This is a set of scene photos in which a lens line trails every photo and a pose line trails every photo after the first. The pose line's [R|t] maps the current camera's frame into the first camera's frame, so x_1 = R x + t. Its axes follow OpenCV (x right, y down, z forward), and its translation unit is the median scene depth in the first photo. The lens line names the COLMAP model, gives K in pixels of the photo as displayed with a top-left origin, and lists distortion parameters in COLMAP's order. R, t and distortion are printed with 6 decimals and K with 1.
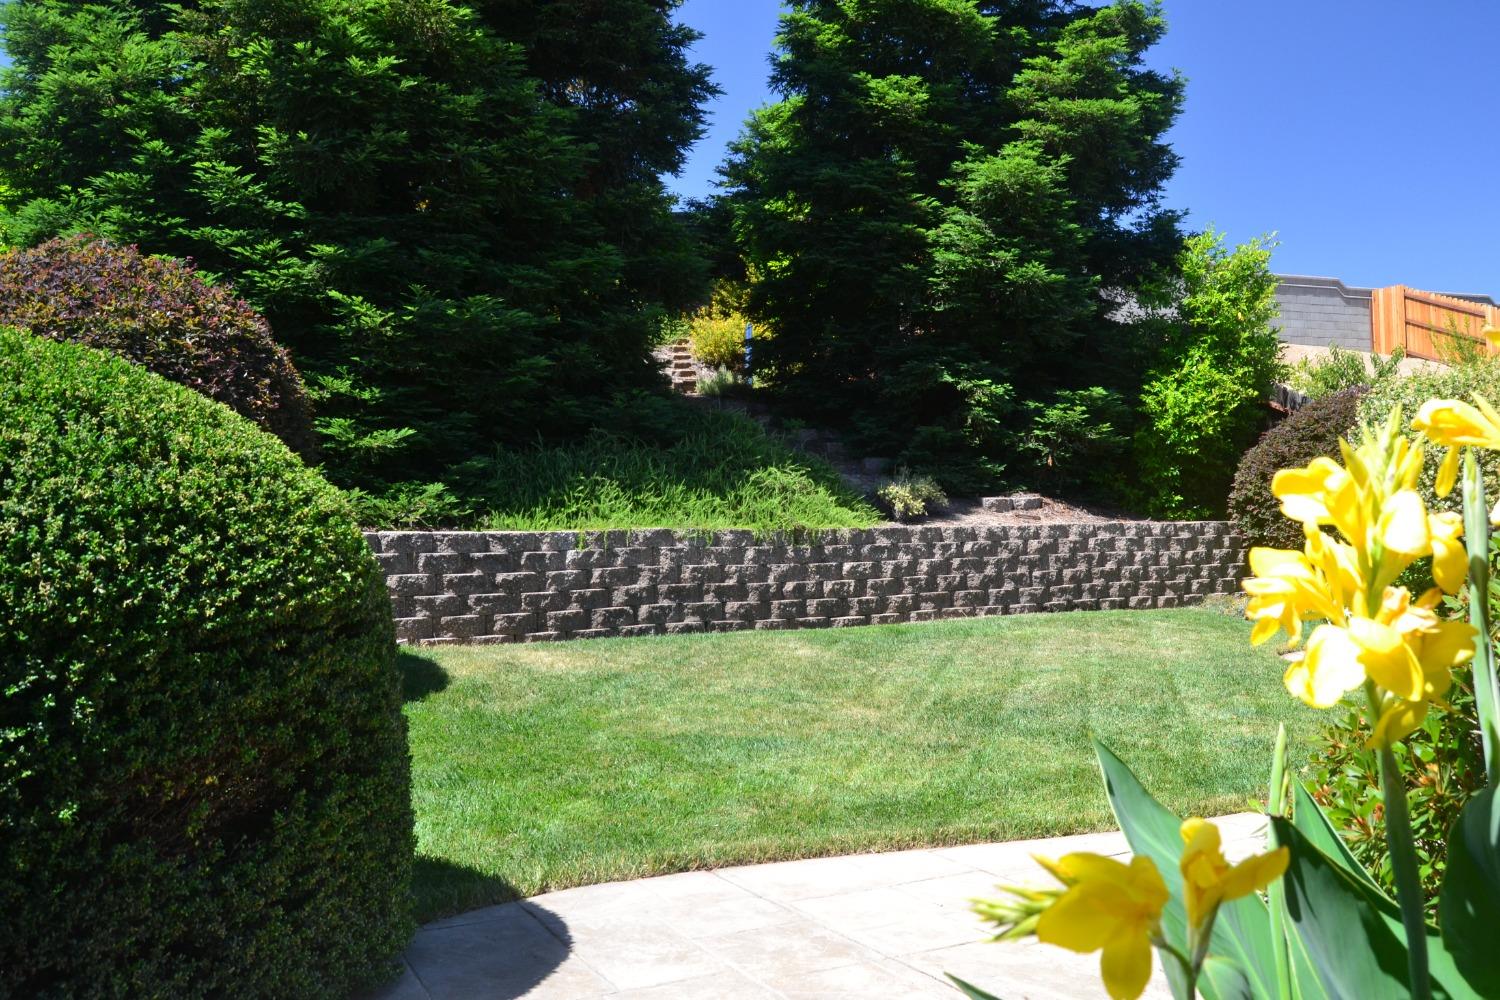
lens RADIAL K [[1247.3, 0, 753.6], [0, 1247.3, 505.8], [0, 0, 1]] dist [-0.075399, 0.011681]
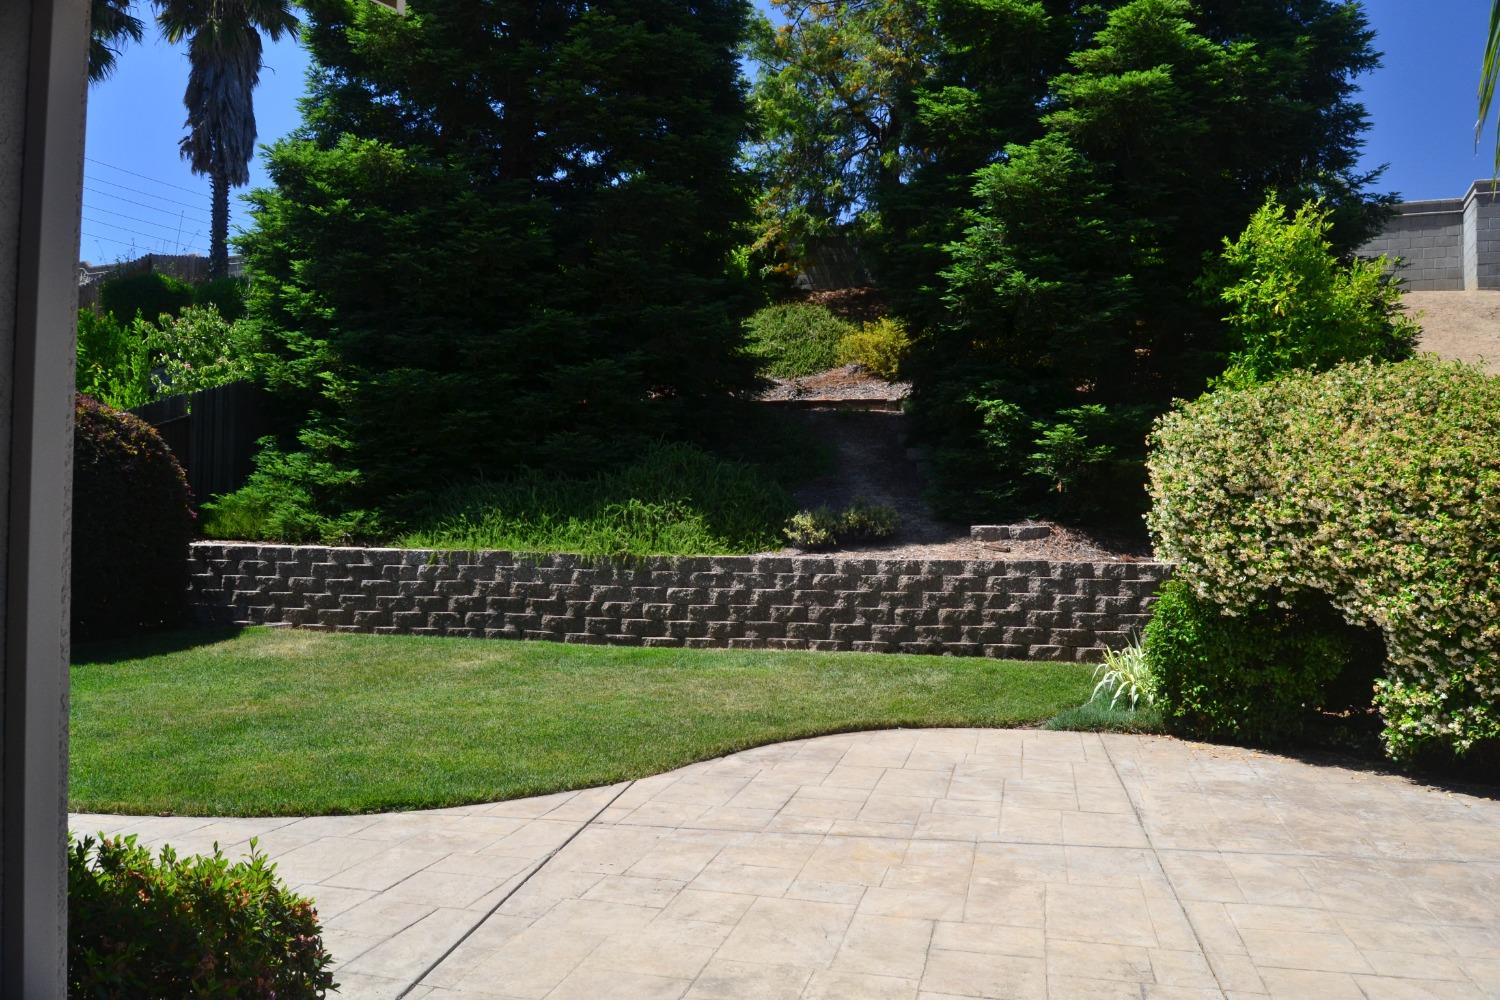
lens RADIAL K [[1207.5, 0, 755.6], [0, 1207.5, 498.5], [0, 0, 1]] dist [-0.091020, 0.031382]
pose [[0.769585, 0.017763, -0.638298, 0.689324], [-0.010603, 0.999831, 0.015040, -0.041988], [0.638457, -0.004806, 0.769643, 0.203684]]
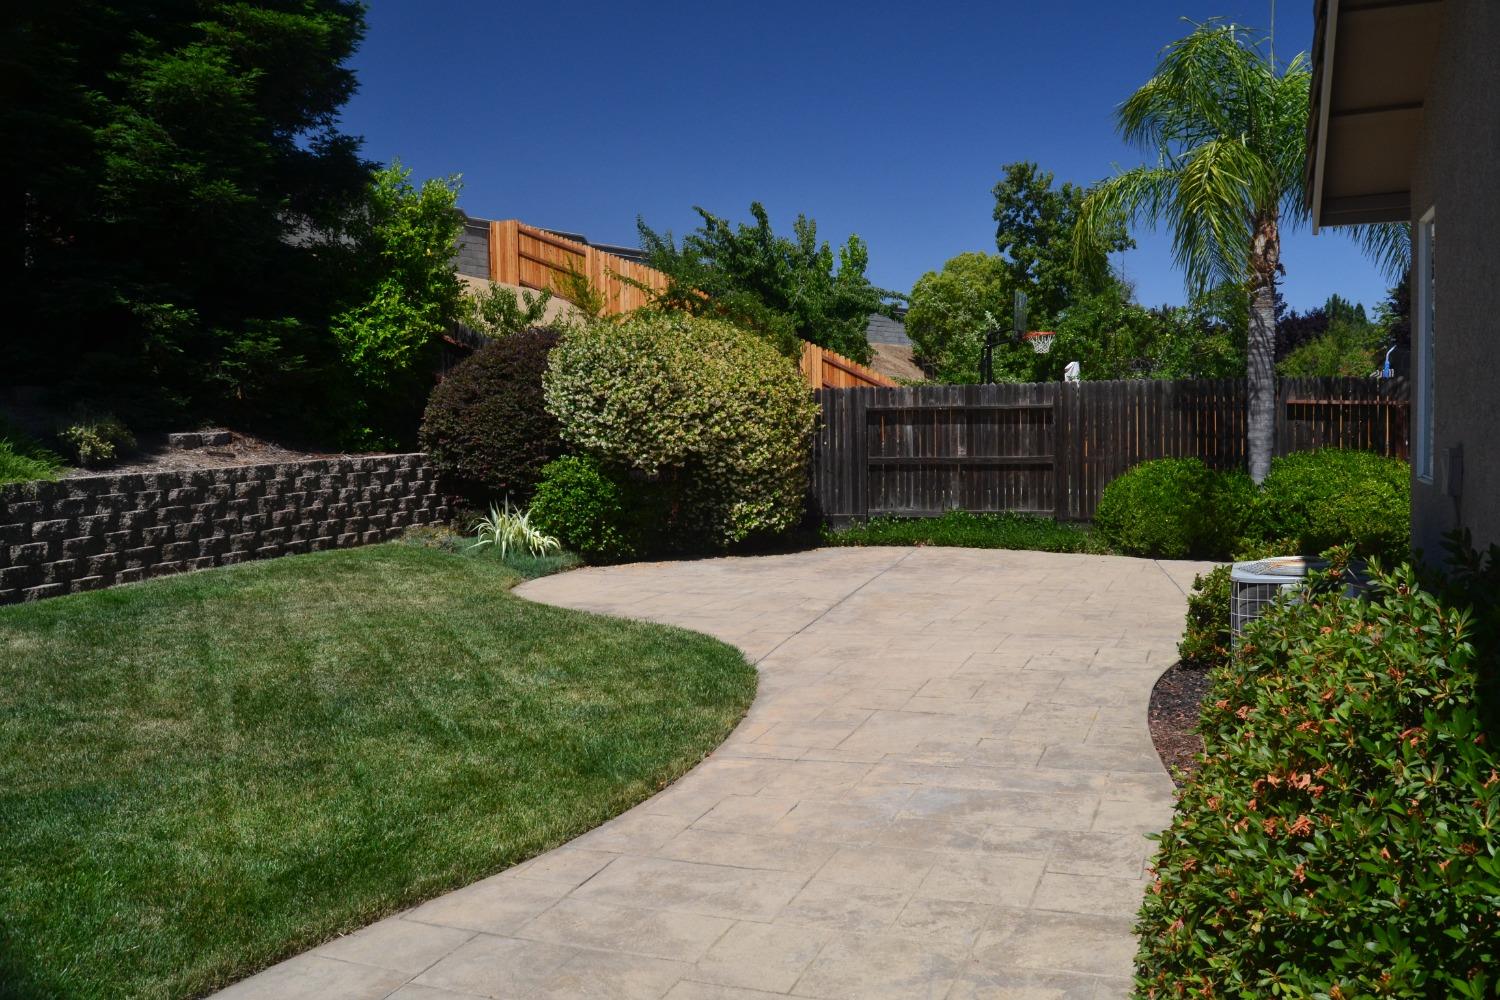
lens RADIAL K [[1207.5, 0, 750.3], [0, 1207.5, 494.8], [0, 0, 1]] dist [-0.091020, 0.031382]
pose [[0.755002, -0.043521, 0.654277, -0.069372], [-0.005446, 0.997344, 0.072626, -0.029389], [-0.655700, -0.058396, 0.752759, 0.064885]]
